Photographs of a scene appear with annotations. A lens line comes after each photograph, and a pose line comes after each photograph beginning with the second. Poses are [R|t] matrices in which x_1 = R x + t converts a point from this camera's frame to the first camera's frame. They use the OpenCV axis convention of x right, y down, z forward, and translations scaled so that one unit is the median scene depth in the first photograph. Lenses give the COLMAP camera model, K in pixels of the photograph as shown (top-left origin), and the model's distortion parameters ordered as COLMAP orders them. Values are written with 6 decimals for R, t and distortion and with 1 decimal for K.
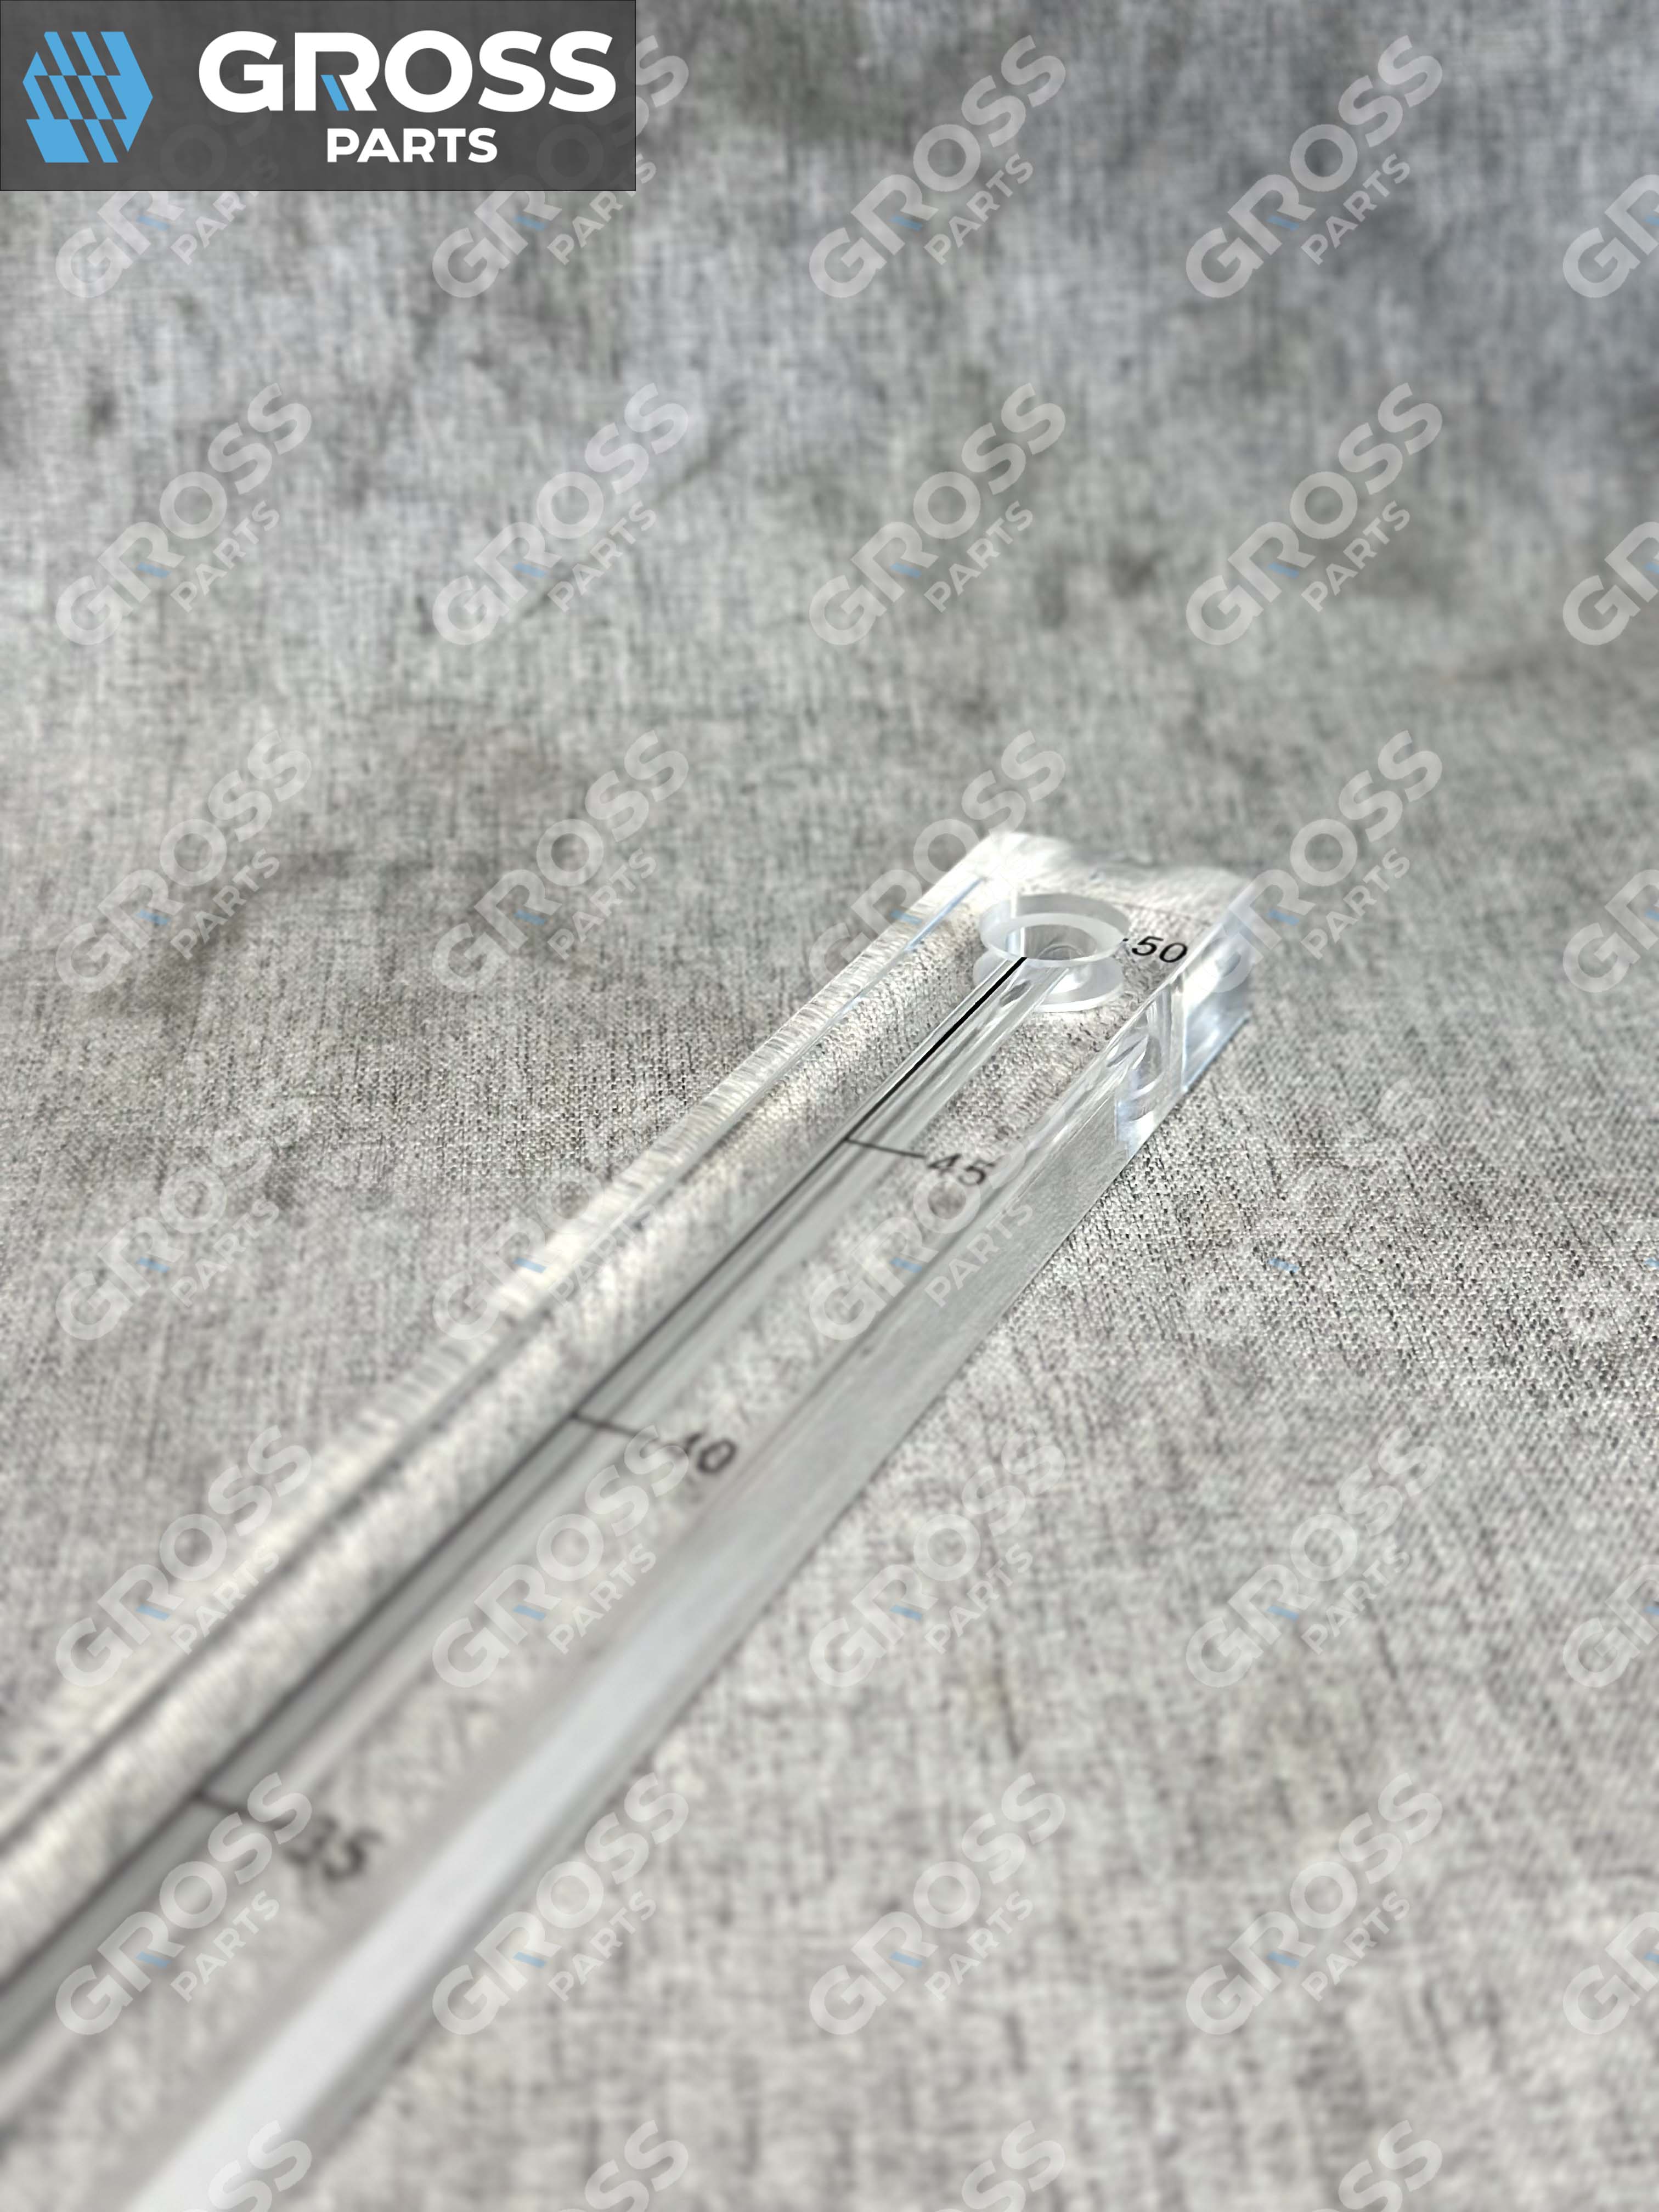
lens RADIAL K [[3106.2, 0, 829.5], [0, 3106.2, 1106.0], [0, 0, 1]] dist [0.181320, -0.453549]
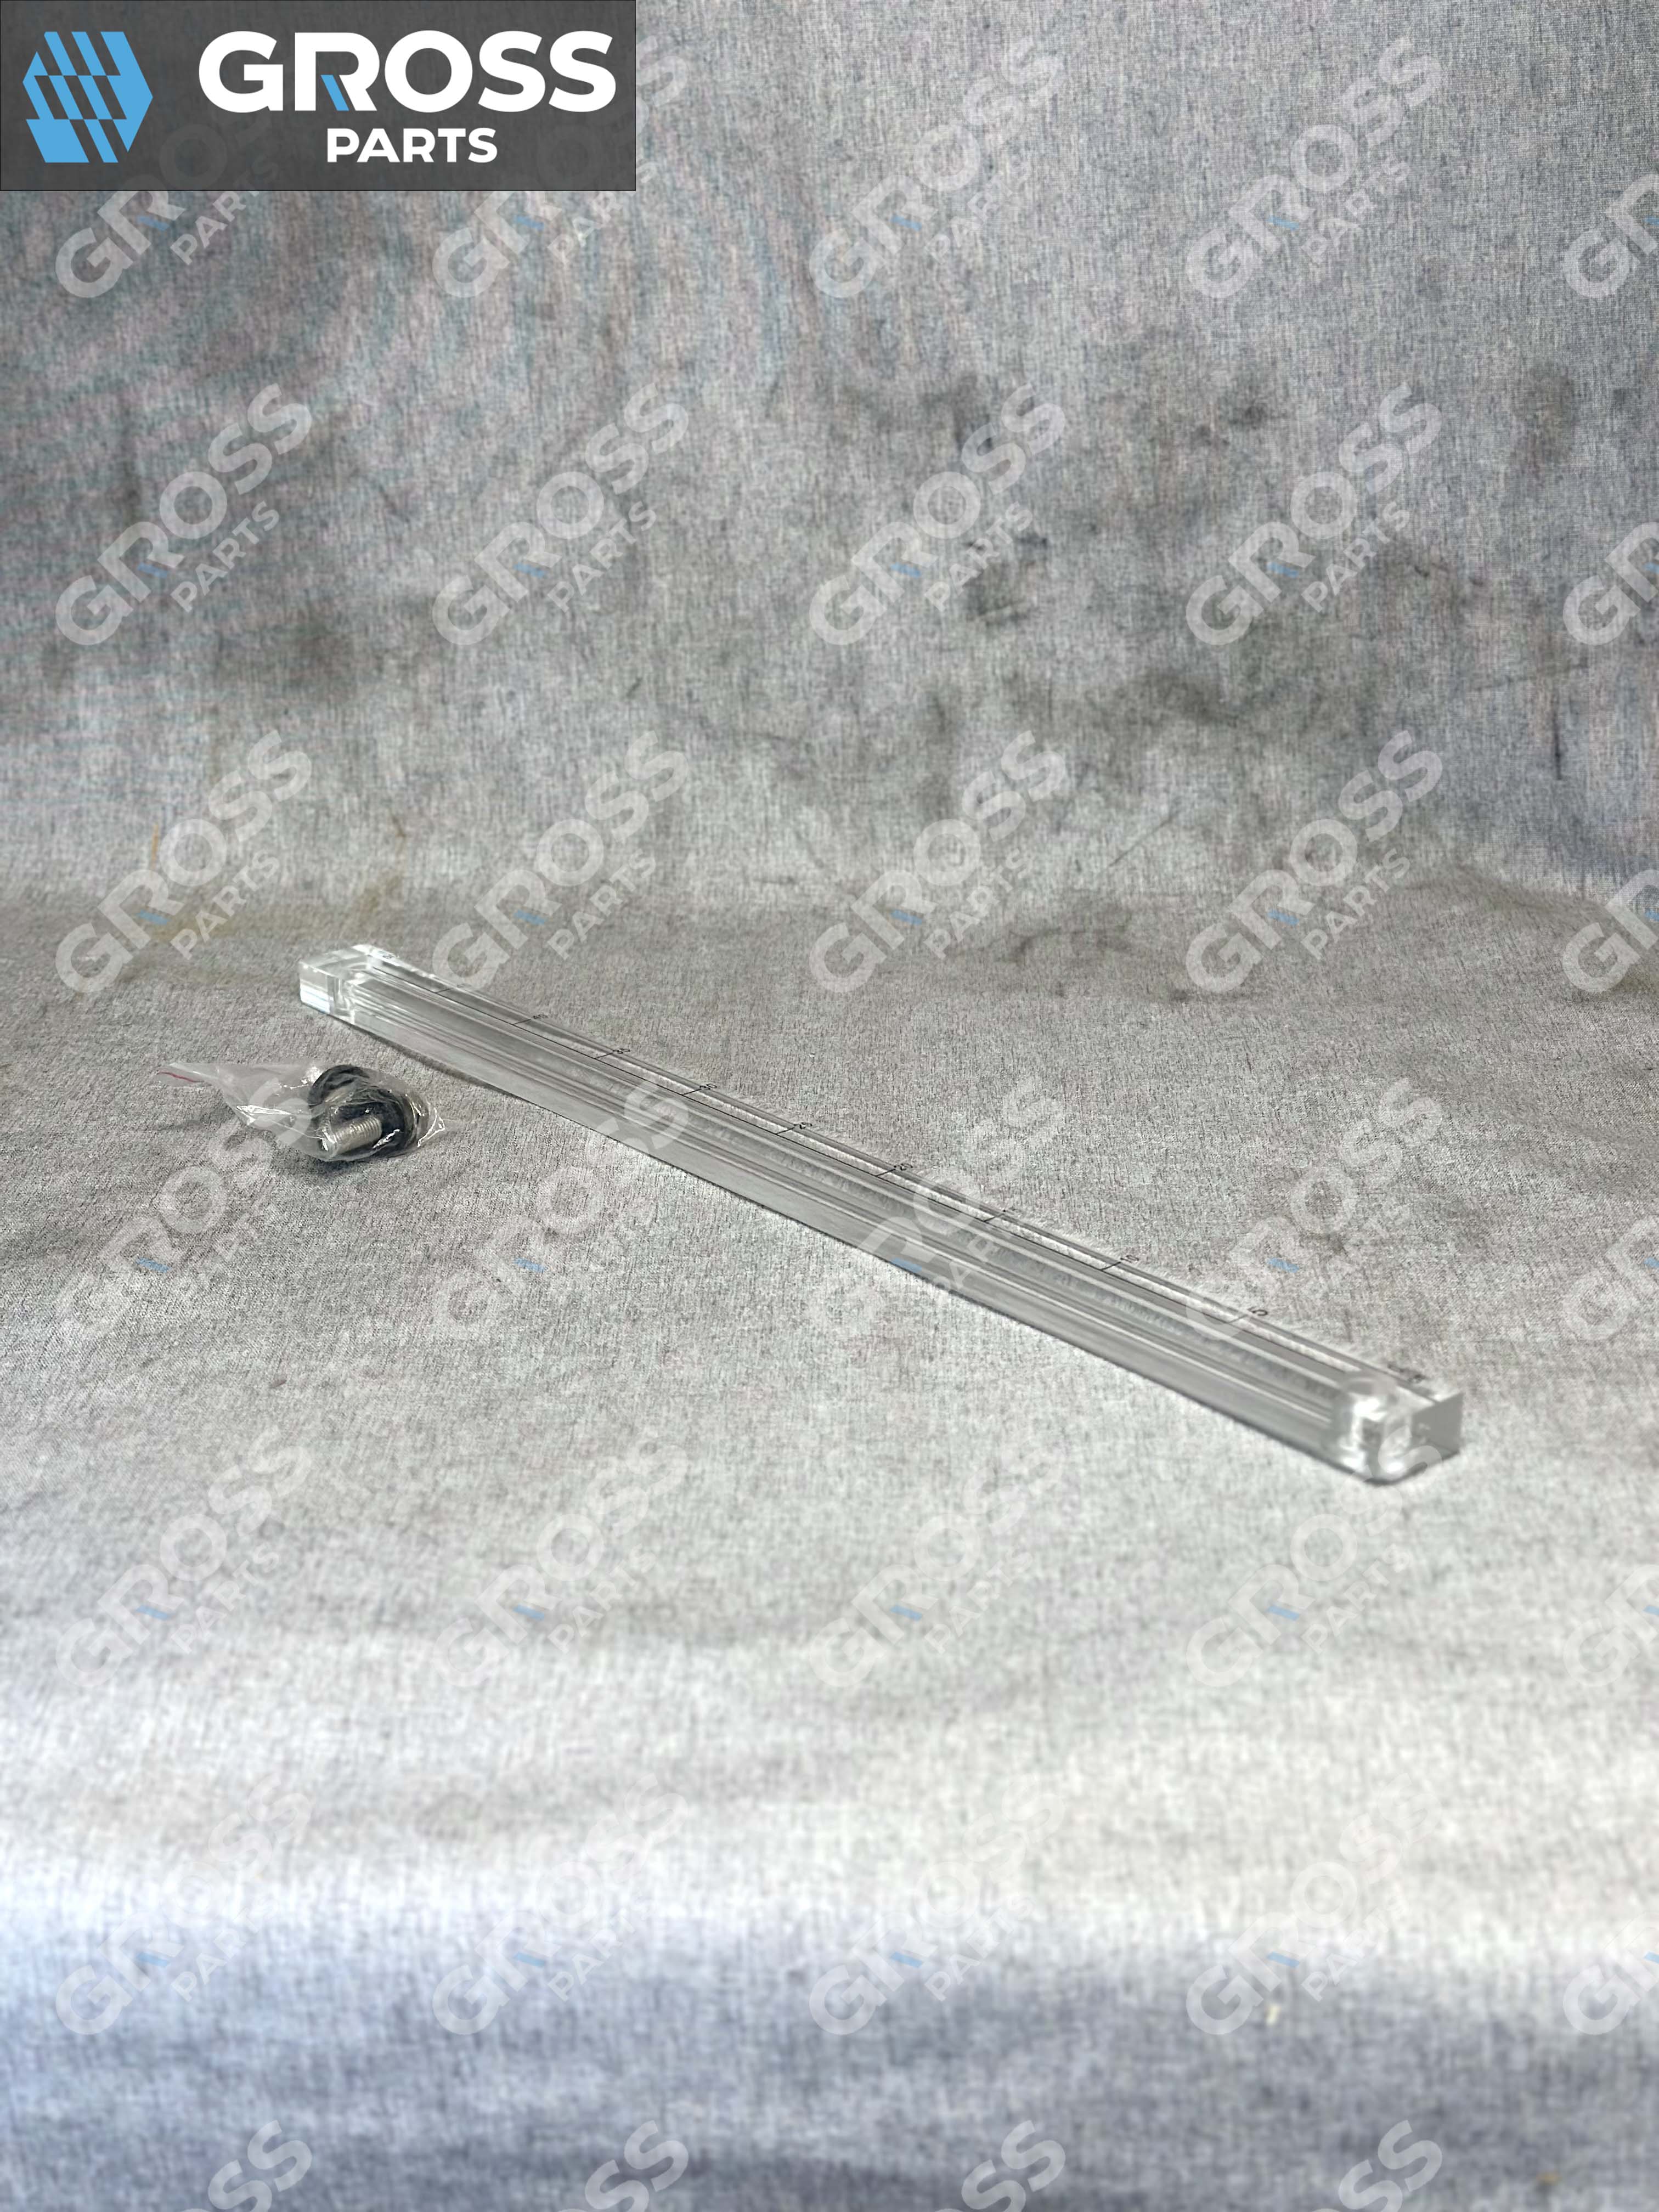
lens RADIAL K [[3106.2, 0, 829.5], [0, 3106.2, 1106.0], [0, 0, 1]] dist [0.181320, -0.453549]
pose [[0.994447, 0.025171, -0.102181, -0.050473], [-0.041520, 0.986051, -0.161179, 0.597383], [0.096699, 0.164526, 0.981621, -2.067028]]
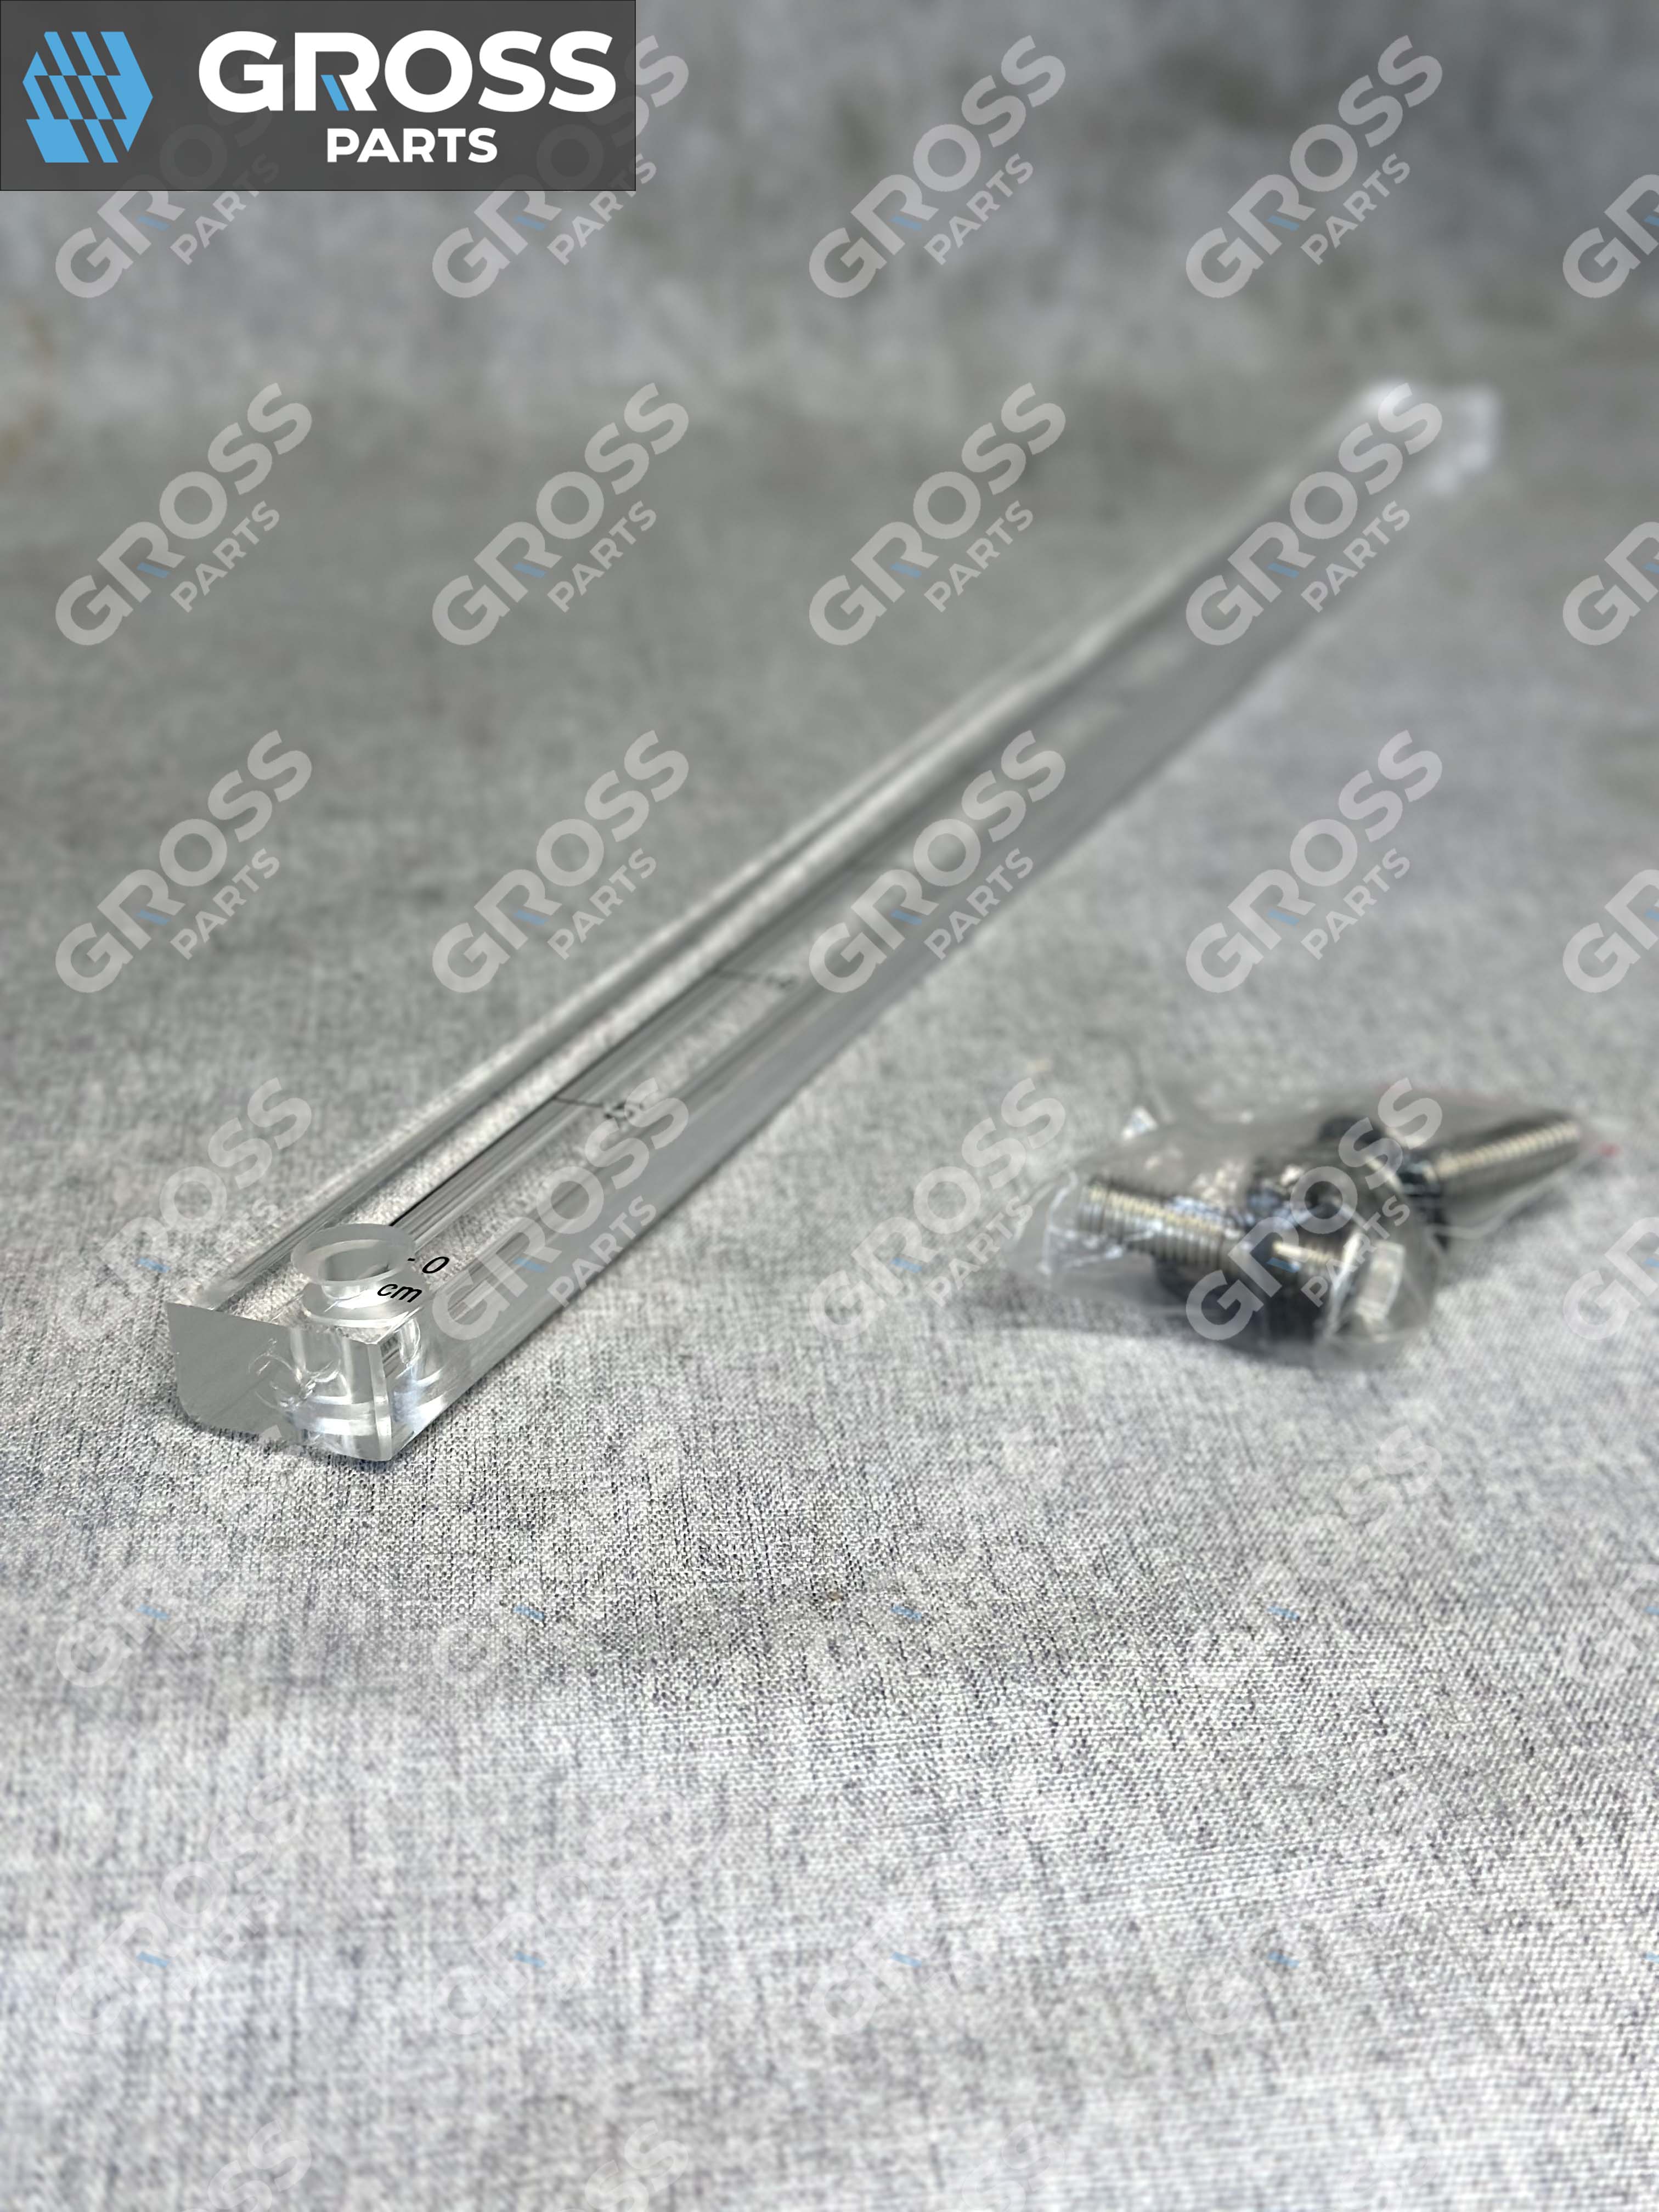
lens RADIAL K [[3106.2, 0, 829.5], [0, 3106.2, 1106.0], [0, 0, 1]] dist [0.181320, -0.453549]
pose [[0.999126, -0.034254, 0.023937, -0.365387], [0.036164, 0.995761, -0.084565, 0.532431], [-0.020938, 0.085356, 0.996130, -1.091753]]
